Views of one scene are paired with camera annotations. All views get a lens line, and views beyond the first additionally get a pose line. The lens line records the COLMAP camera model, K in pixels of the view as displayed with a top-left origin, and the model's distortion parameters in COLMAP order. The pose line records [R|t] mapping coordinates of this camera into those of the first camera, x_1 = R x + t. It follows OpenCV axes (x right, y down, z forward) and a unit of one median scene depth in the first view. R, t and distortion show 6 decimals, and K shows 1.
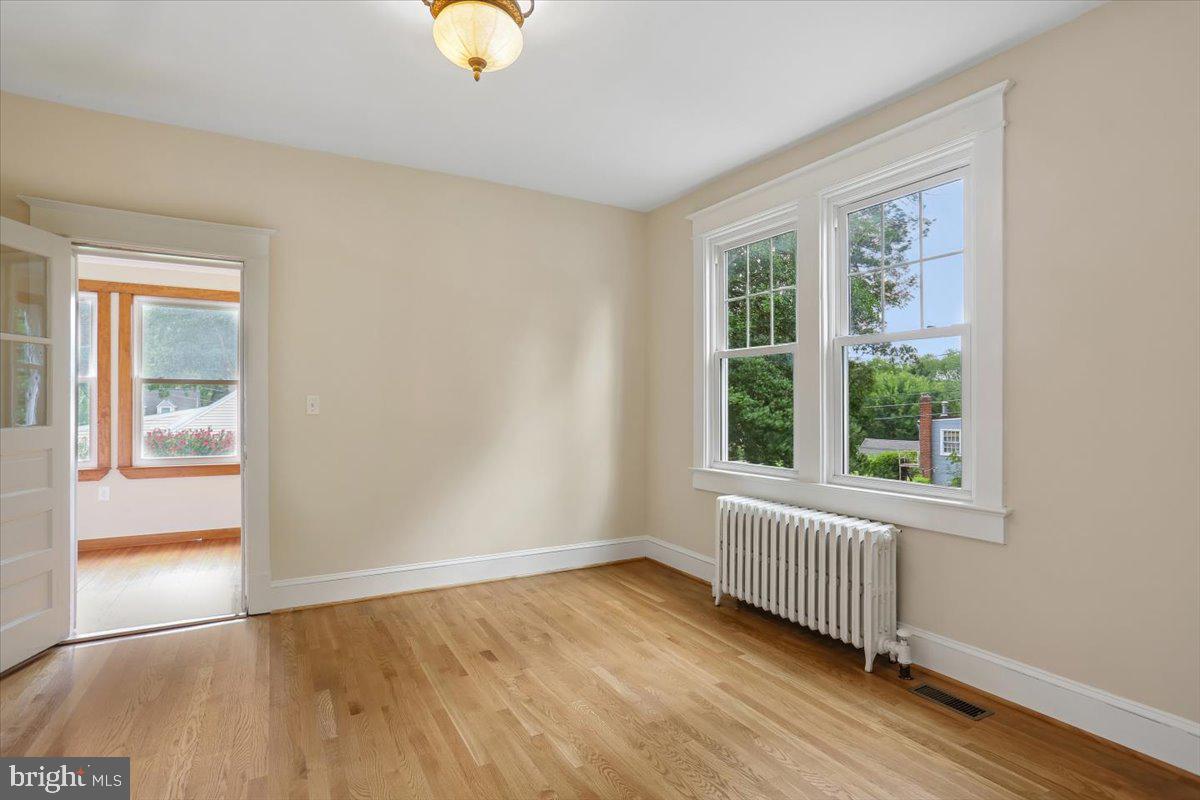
lens RADIAL K [[581.6, 0, 587.1], [0, 581.6, 401.0], [0, 0, 1]] dist [0.003138, -0.000776]
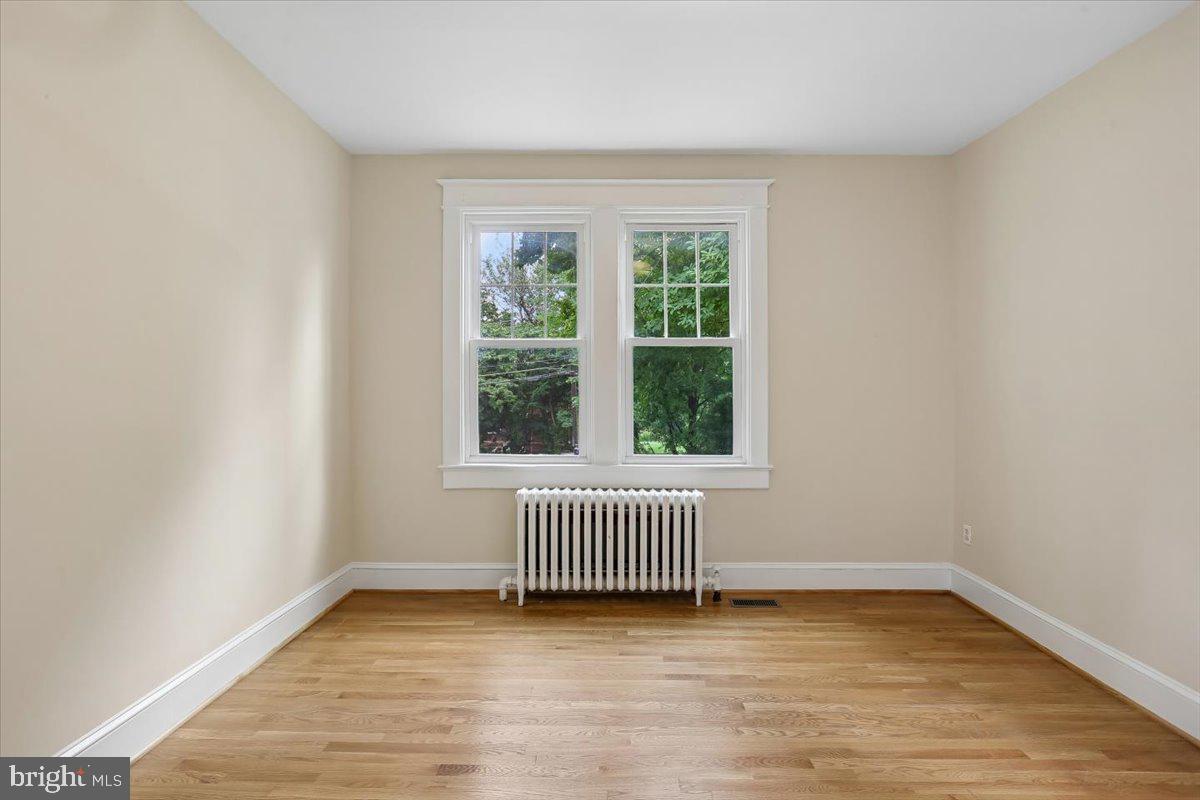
lens RADIAL K [[581.6, 0, 593.5], [0, 581.6, 400.3], [0, 0, 1]] dist [0.003138, -0.000776]
pose [[0.499748, -0.015625, 0.866030, -0.588329], [-0.003968, 0.999785, 0.020329, -0.008722], [-0.866162, -0.013596, 0.499578, 0.457472]]
